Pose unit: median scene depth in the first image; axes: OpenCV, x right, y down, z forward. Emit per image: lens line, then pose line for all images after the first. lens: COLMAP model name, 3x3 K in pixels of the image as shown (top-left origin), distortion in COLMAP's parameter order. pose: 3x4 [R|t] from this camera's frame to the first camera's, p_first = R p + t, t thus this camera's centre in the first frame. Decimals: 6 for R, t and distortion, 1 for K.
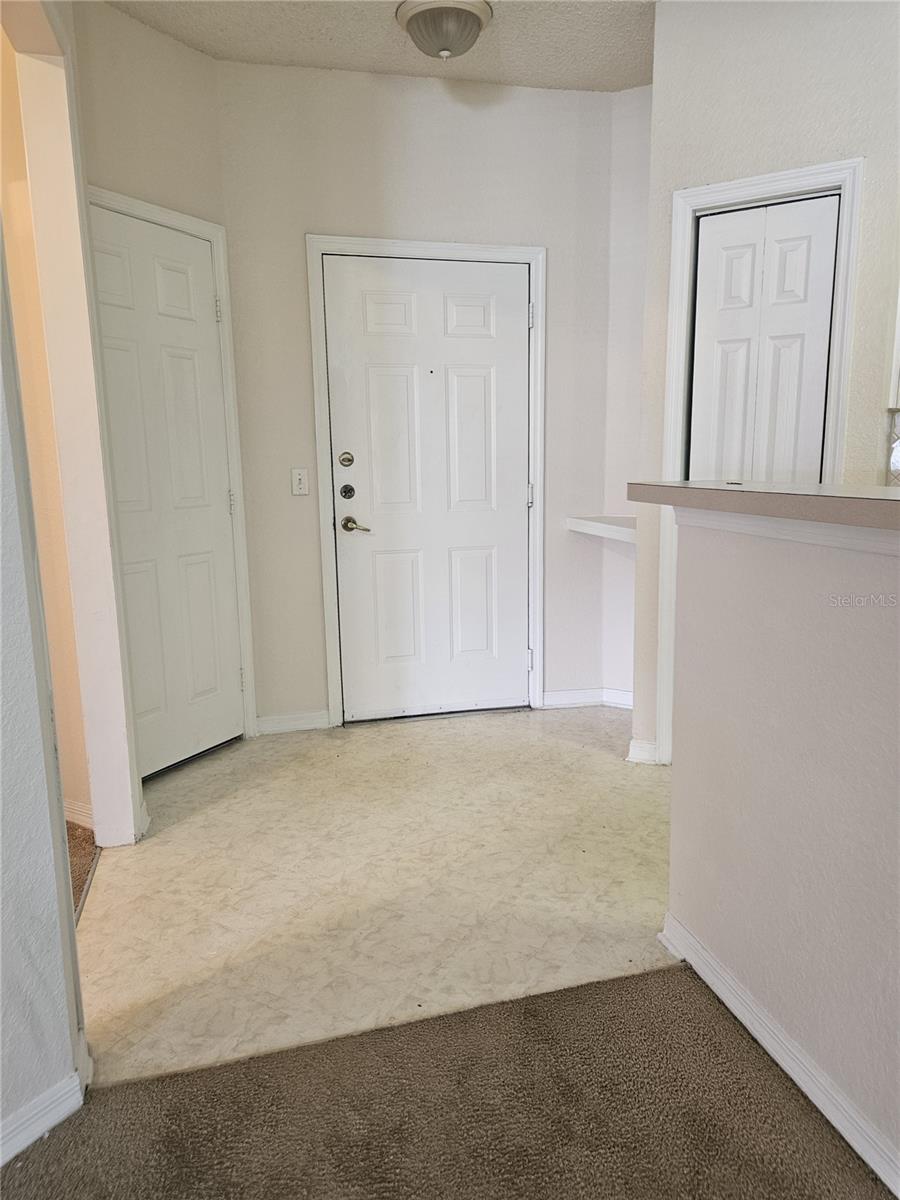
lens RADIAL K [[823.1, 0, 453.0], [0, 823.1, 597.4], [0, 0, 1]] dist [0.046220, -0.033226]
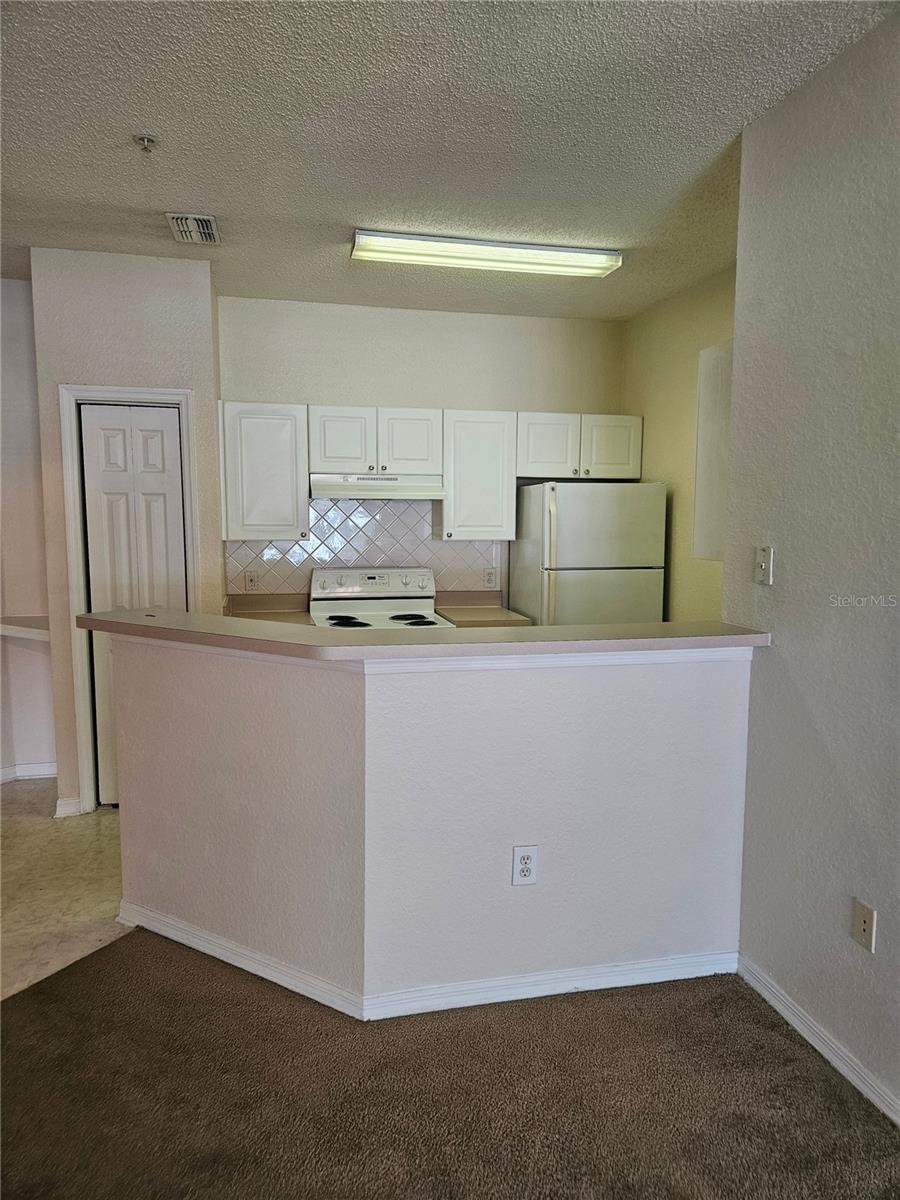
lens RADIAL K [[823.1, 0, 455.1], [0, 823.1, 599.8], [0, 0, 1]] dist [0.046220, -0.033226]
pose [[0.726747, -0.066395, 0.683689, -0.214793], [0.107791, 0.994010, -0.018049, -0.044897], [-0.678395, 0.086812, 0.729550, -0.394217]]
